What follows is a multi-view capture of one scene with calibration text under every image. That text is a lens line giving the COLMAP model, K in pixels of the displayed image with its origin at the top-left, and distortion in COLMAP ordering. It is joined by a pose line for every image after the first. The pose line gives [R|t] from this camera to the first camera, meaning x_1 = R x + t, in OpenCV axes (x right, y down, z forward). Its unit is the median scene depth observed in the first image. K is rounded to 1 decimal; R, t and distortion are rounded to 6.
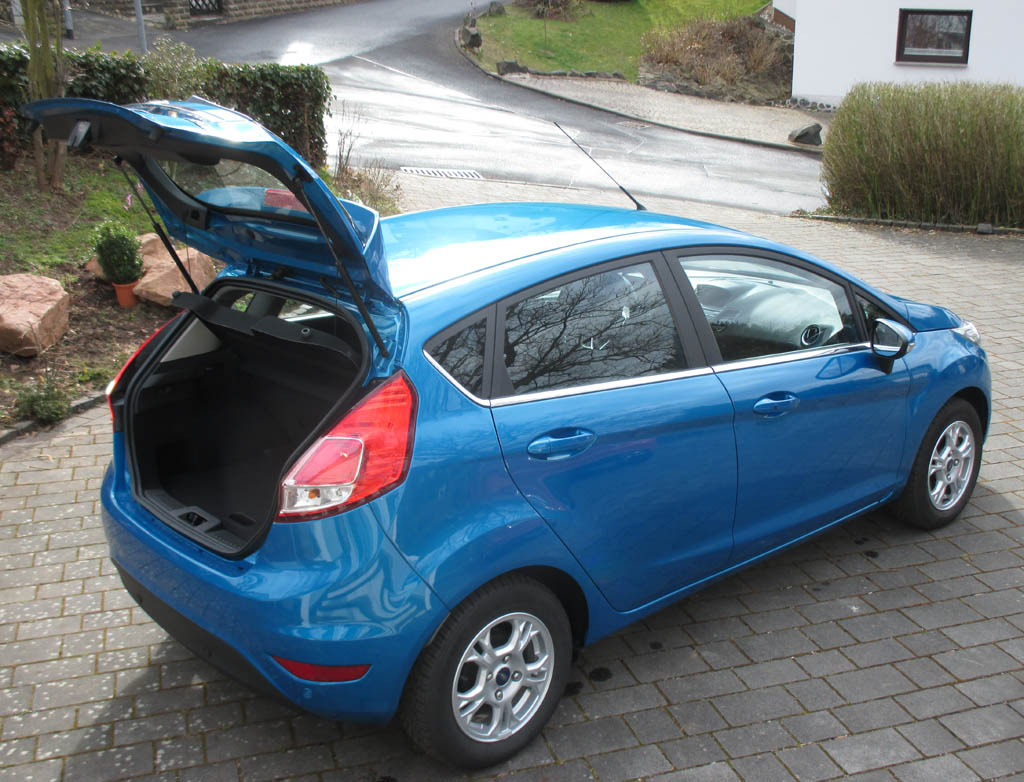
lens RADIAL K [[1207.5, 0, 512.0], [0, 1207.5, 391.0], [0, 0, 1]] dist [-0.090973, 0.024635]
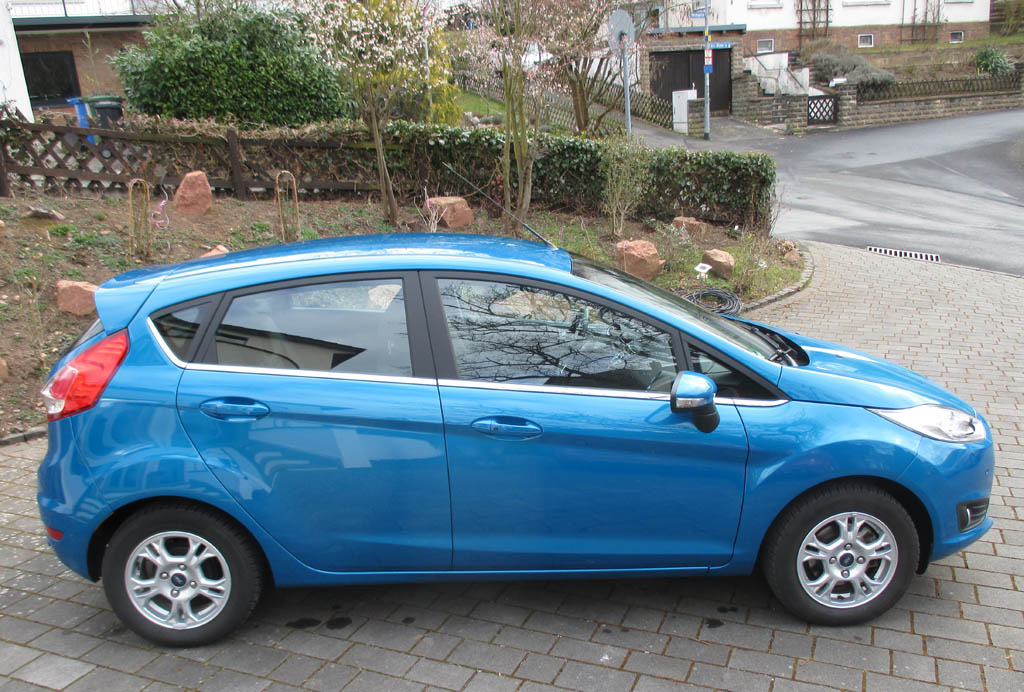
lens RADIAL K [[905.8, 0, 512.1], [0, 905.8, 391.7], [0, 0, 1]] dist [-0.048081, -0.005985]
pose [[0.771286, 0.163791, -0.615054, 0.569593], [-0.180884, 0.982885, 0.034915, -0.039390], [0.610245, 0.084324, 0.787712, 0.310039]]
